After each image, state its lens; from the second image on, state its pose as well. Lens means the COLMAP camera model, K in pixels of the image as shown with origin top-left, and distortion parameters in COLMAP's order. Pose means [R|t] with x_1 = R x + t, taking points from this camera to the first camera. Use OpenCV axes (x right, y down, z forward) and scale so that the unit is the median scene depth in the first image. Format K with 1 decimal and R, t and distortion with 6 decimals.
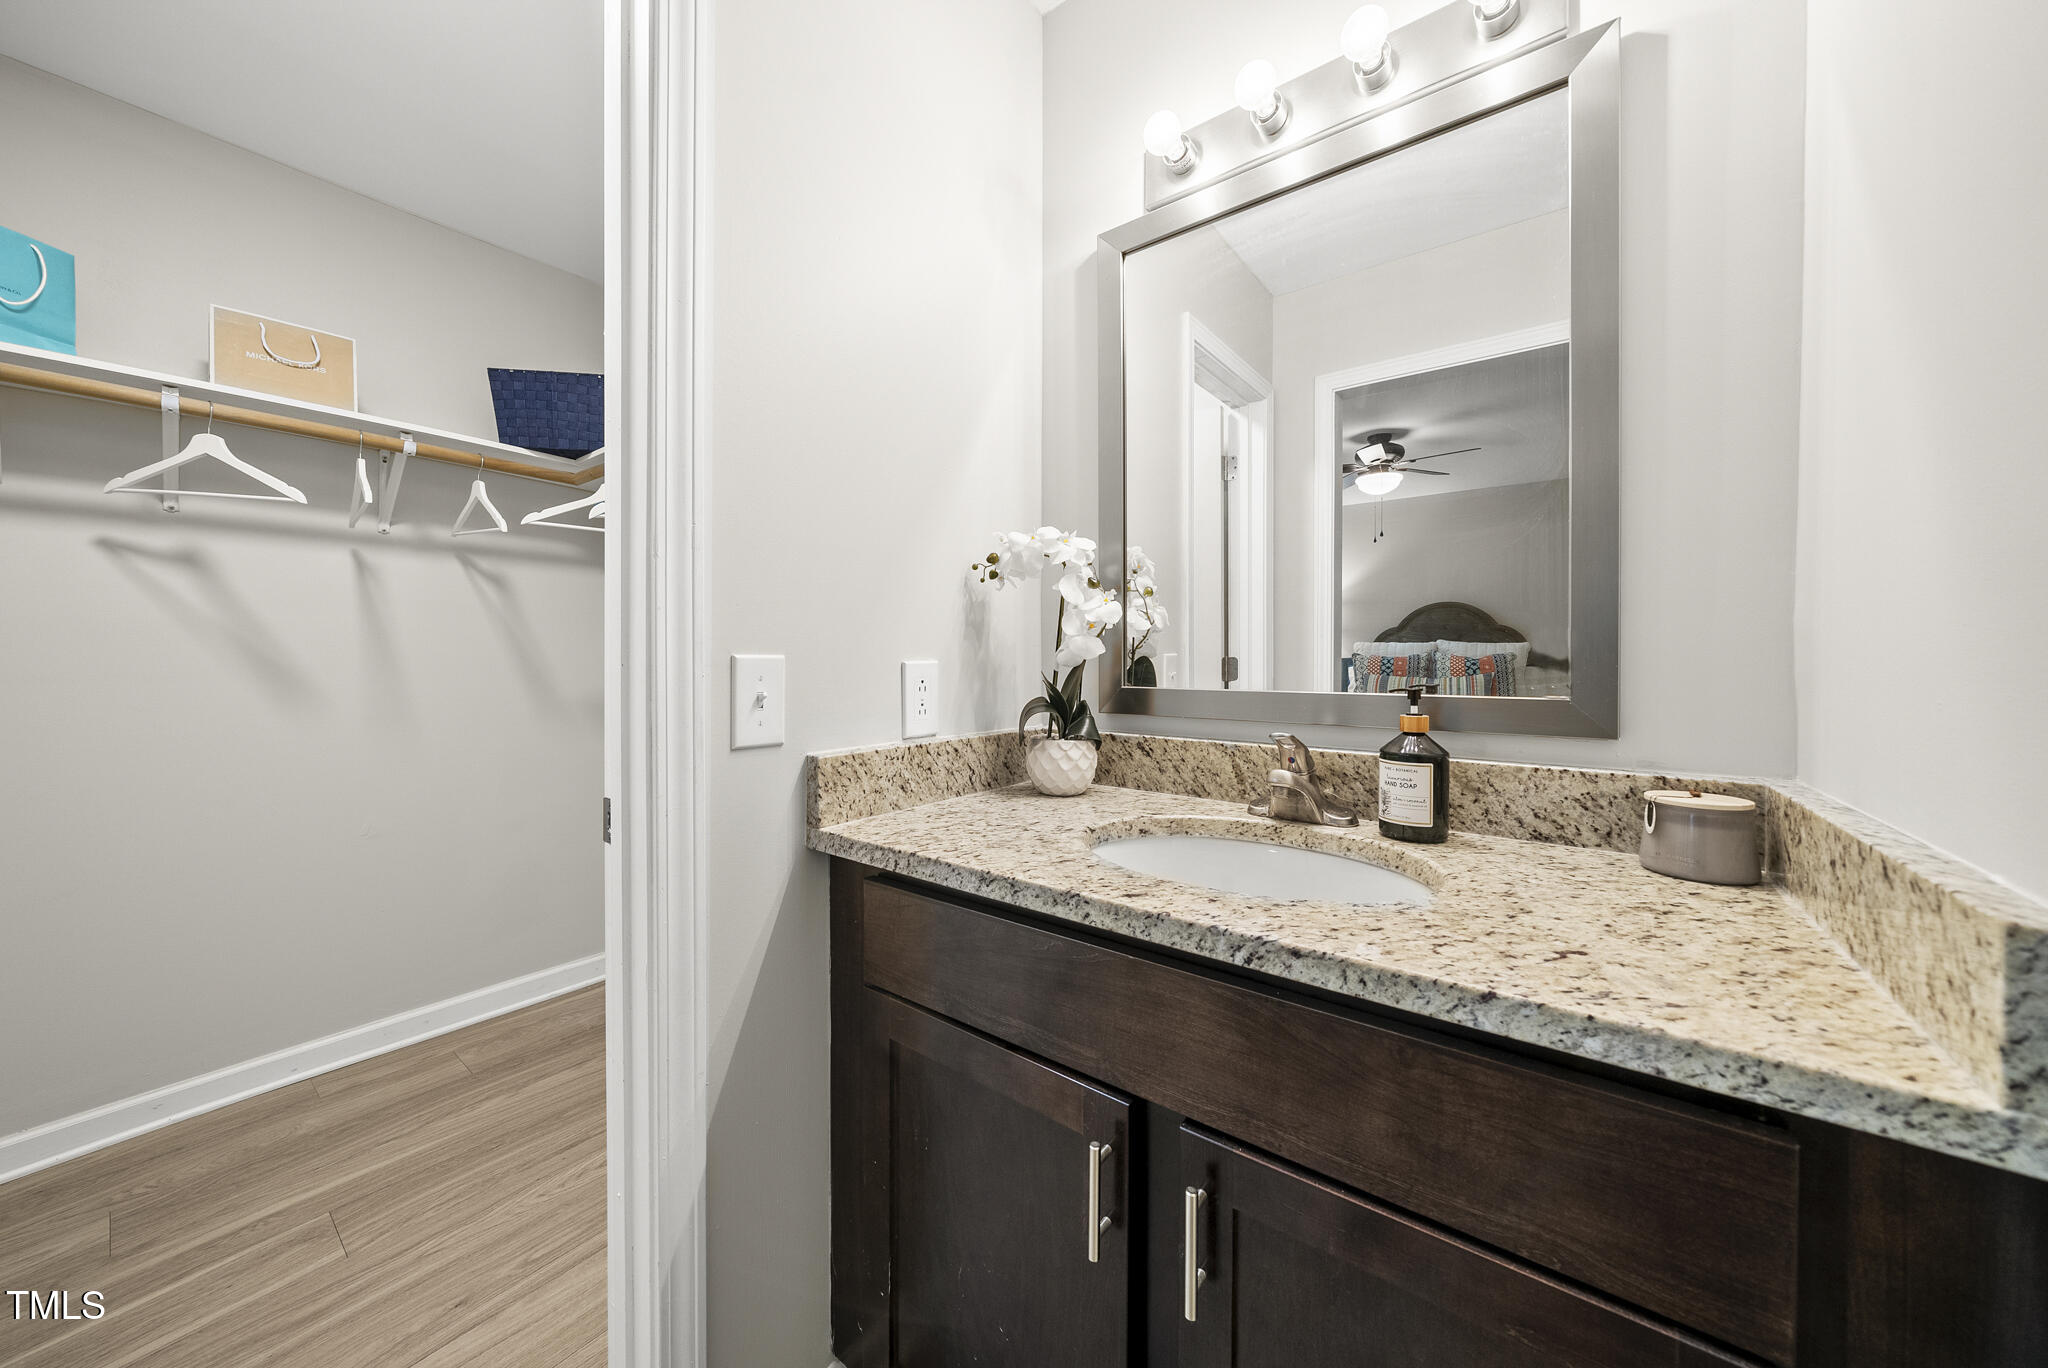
lens RADIAL K [[709.3, 0, 1021.7], [0, 709.3, 678.2], [0, 0, 1]] dist [-0.008145, -0.000327]
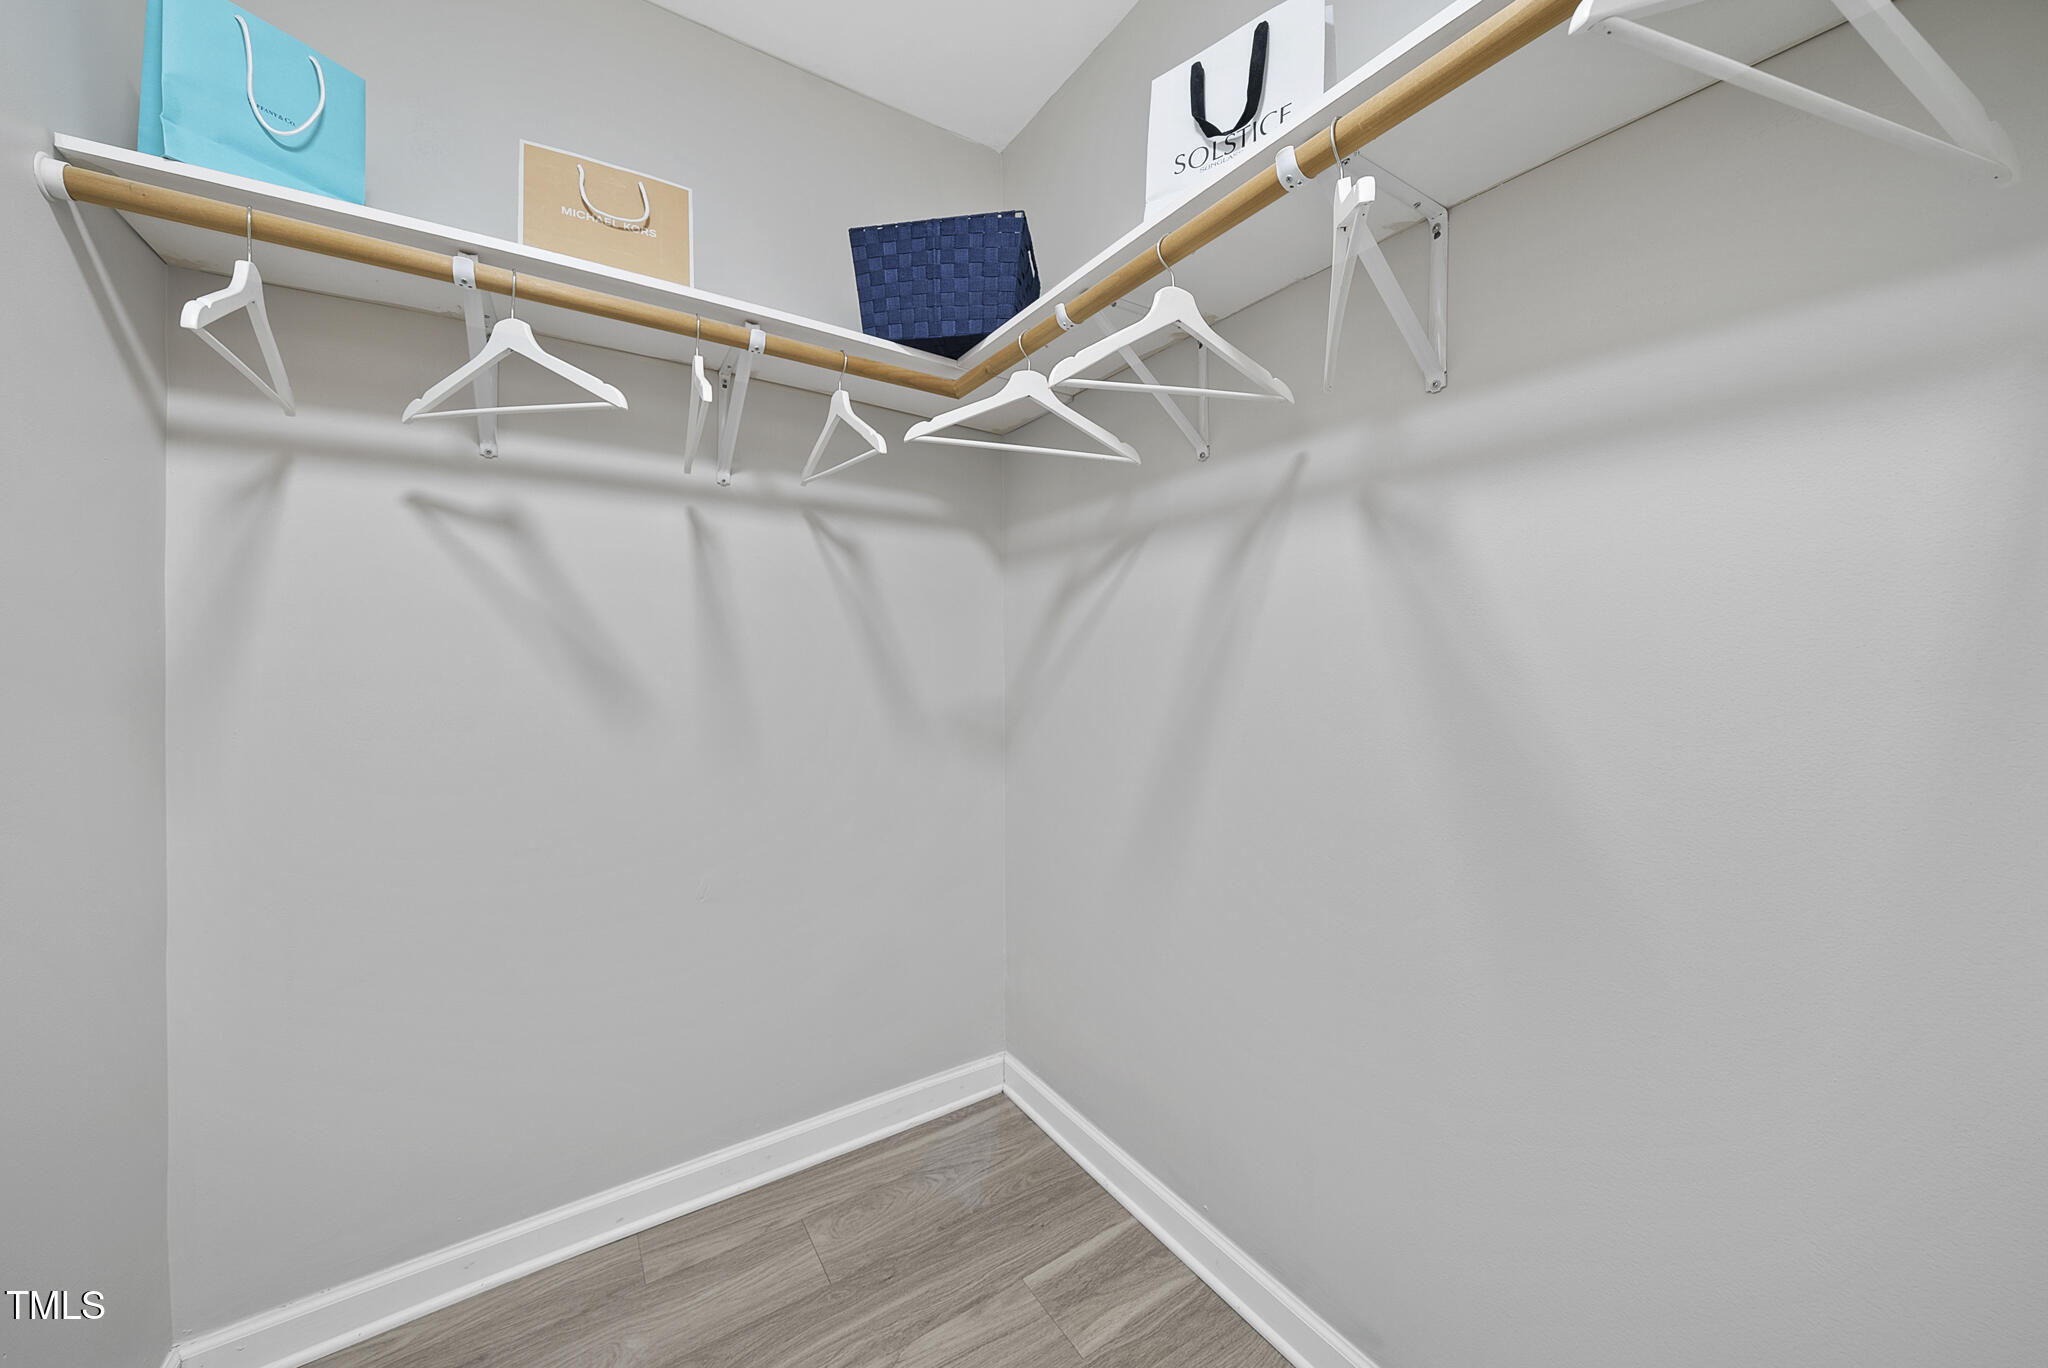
lens RADIAL K [[709.3, 0, 1023.0], [0, 709.3, 680.3], [0, 0, 1]] dist [-0.008145, -0.000327]
pose [[0.947862, 0.008117, -0.318579, -0.414188], [-0.006693, 0.999962, 0.005564, -0.010060], [0.318612, -0.003142, 0.947880, 0.443517]]
